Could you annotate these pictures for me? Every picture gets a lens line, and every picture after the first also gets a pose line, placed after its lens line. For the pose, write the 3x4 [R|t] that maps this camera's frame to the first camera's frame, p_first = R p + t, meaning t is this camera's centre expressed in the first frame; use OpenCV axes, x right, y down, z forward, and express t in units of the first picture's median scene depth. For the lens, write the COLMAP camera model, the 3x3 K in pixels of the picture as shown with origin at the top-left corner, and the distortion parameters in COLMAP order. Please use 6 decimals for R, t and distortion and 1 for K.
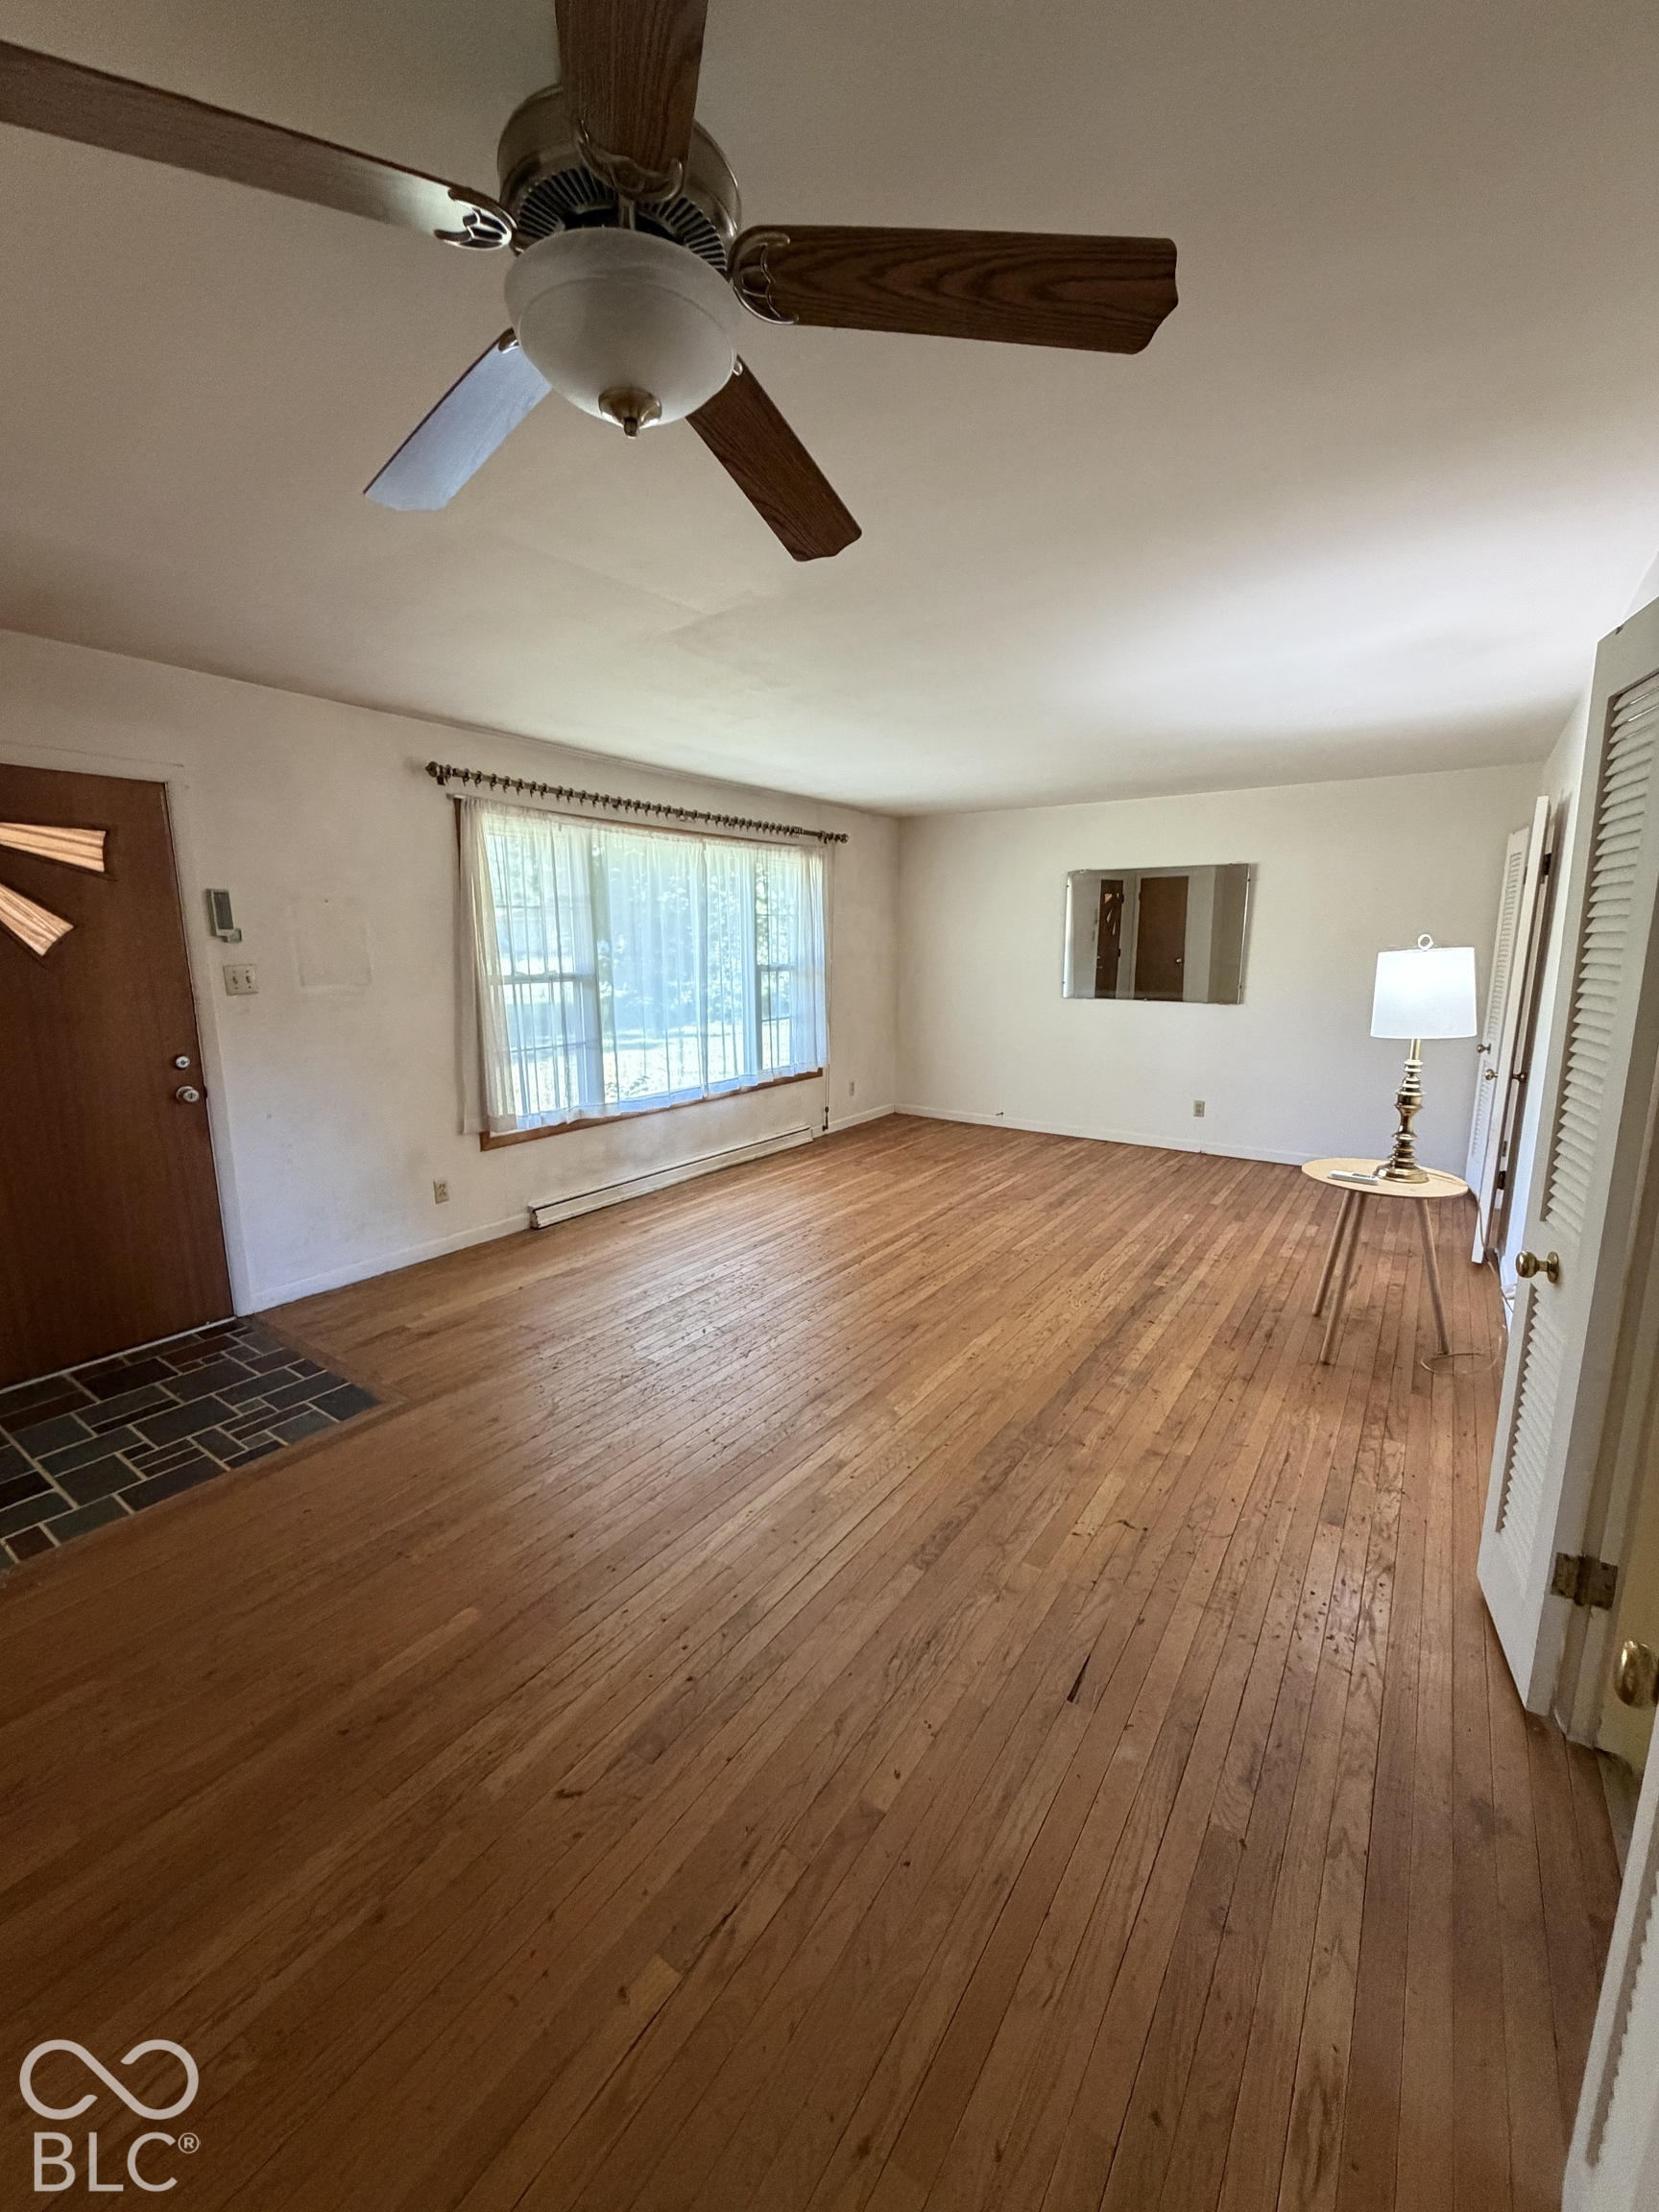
lens RADIAL K [[882.8, 0, 831.2], [0, 882.8, 1105.9], [0, 0, 1]] dist [-0.002147, -0.000223]
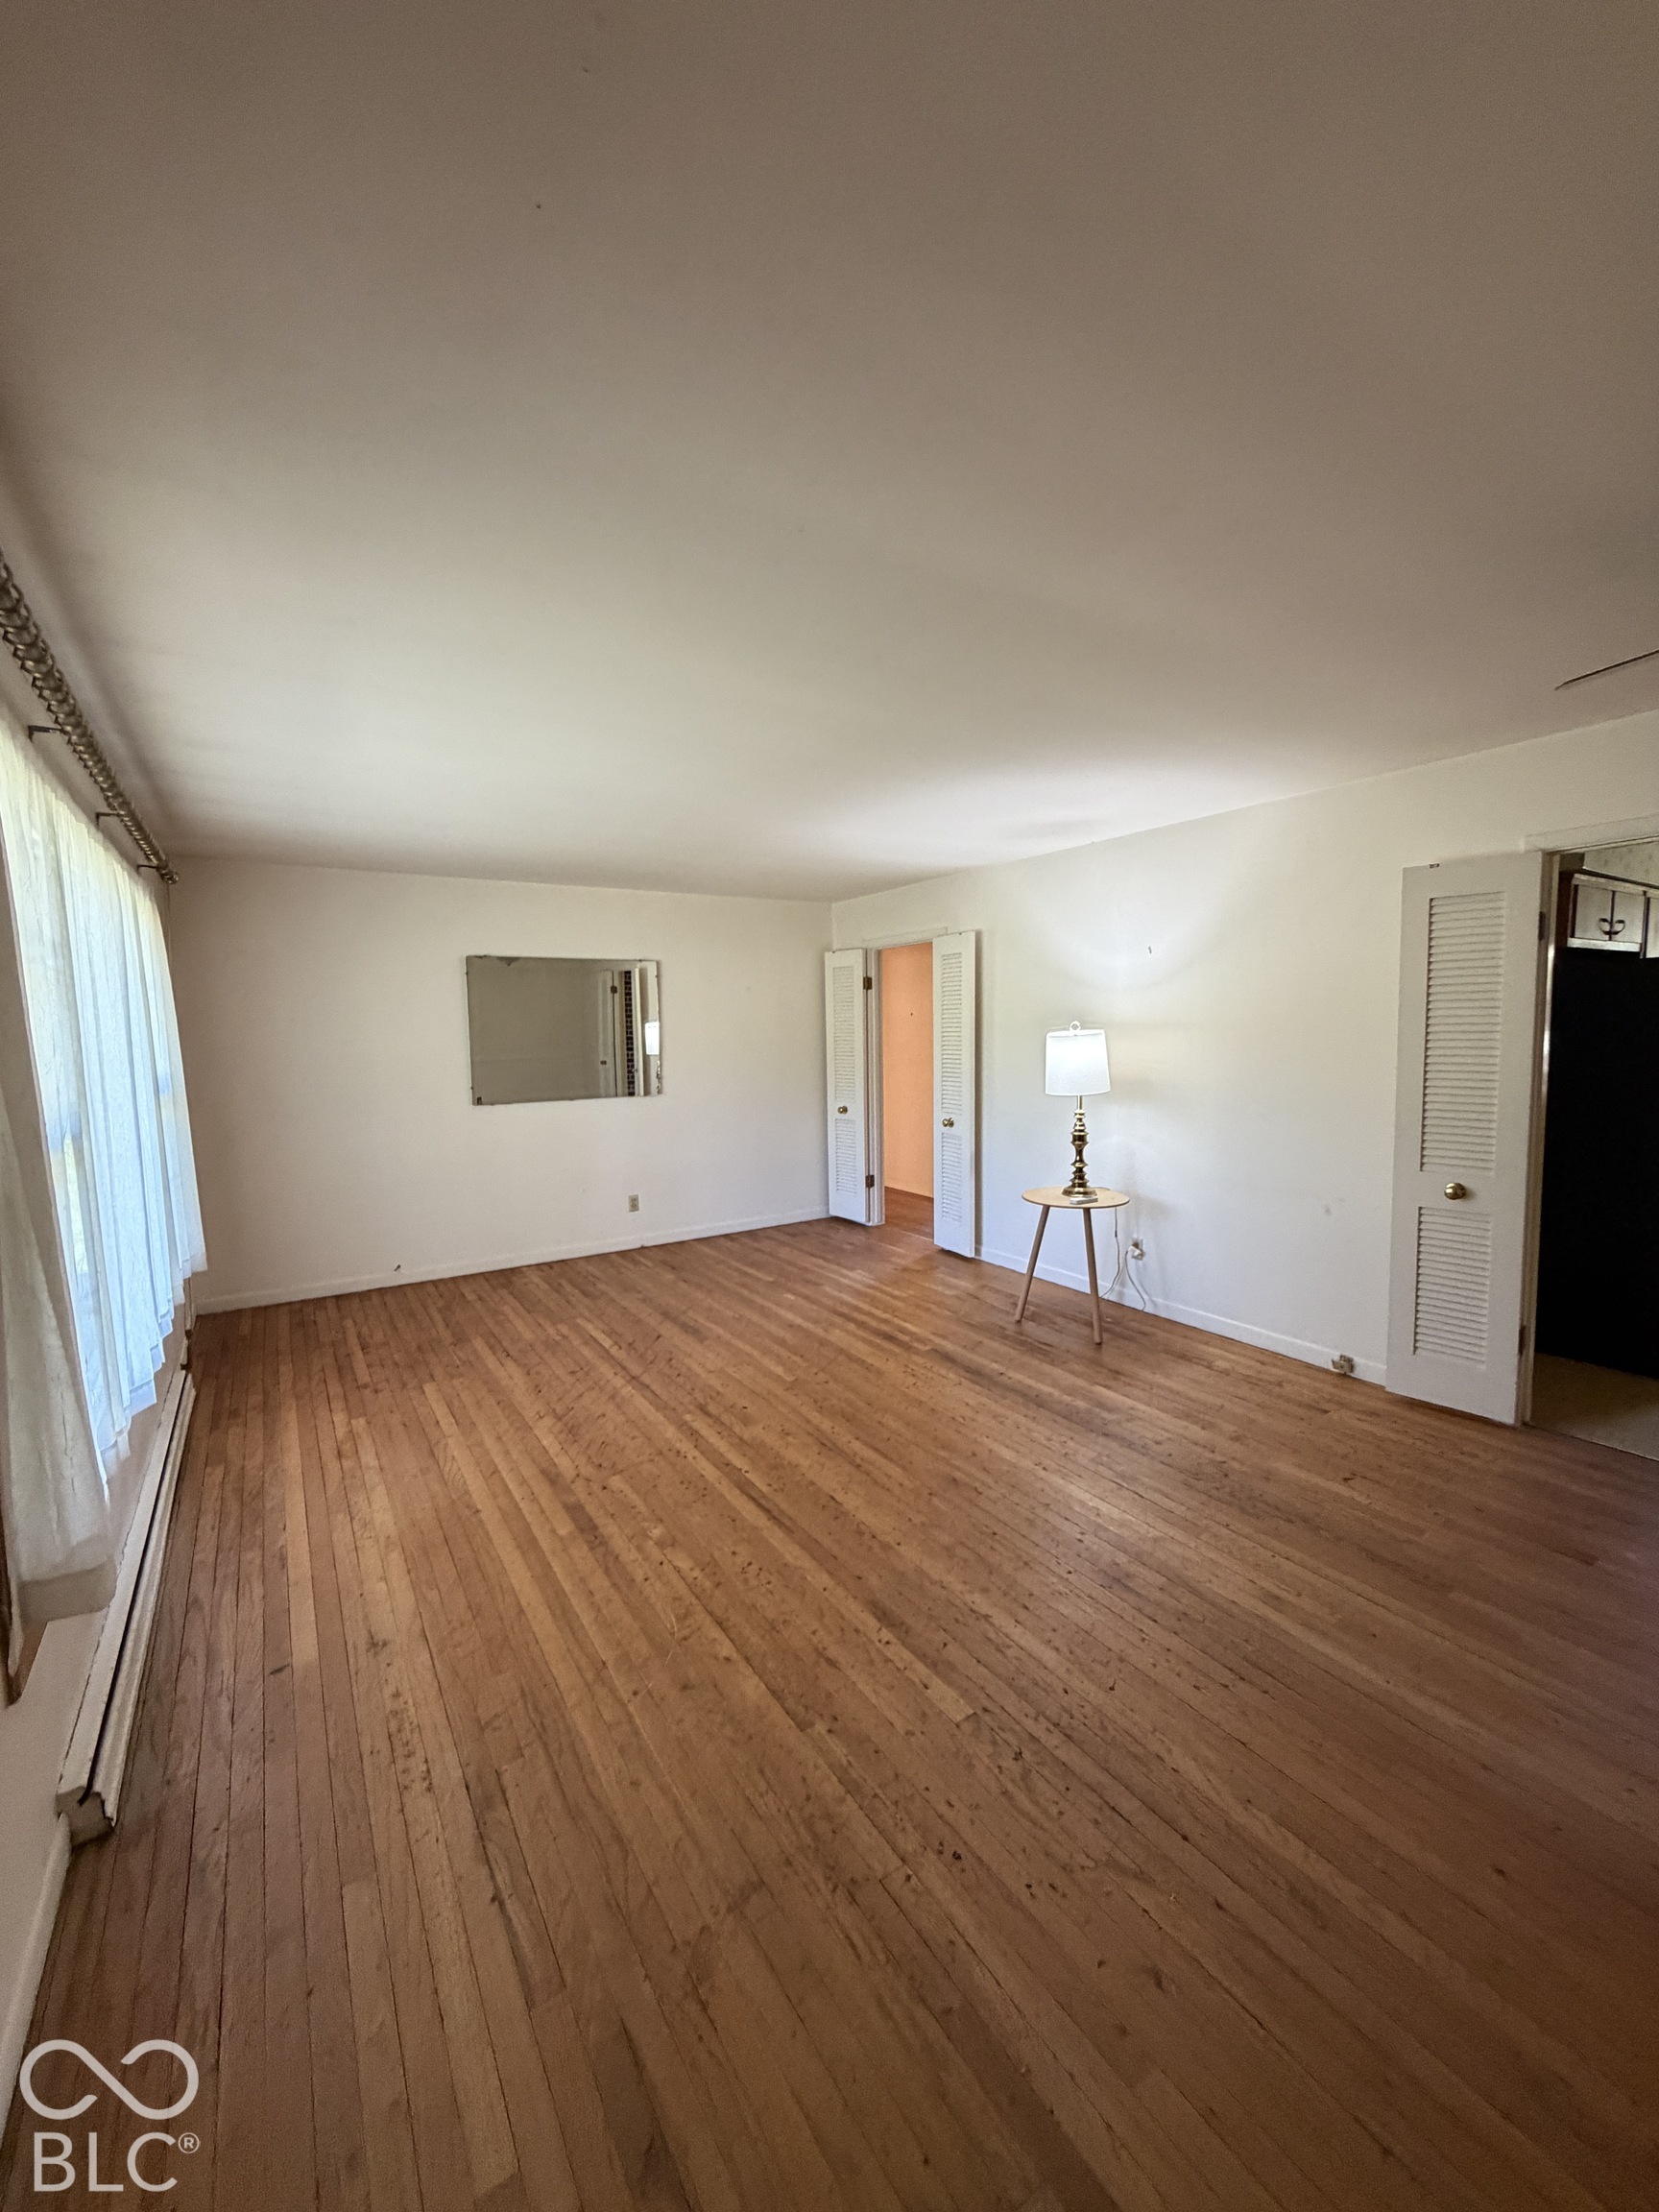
lens RADIAL K [[882.8, 0, 832.6], [0, 882.8, 1107.8], [0, 0, 1]] dist [-0.002147, -0.000223]
pose [[0.381234, -0.091318, 0.919957, -0.540966], [0.189711, 0.981660, 0.018826, -0.107681], [-0.904804, 0.167349, 0.391566, 0.555228]]
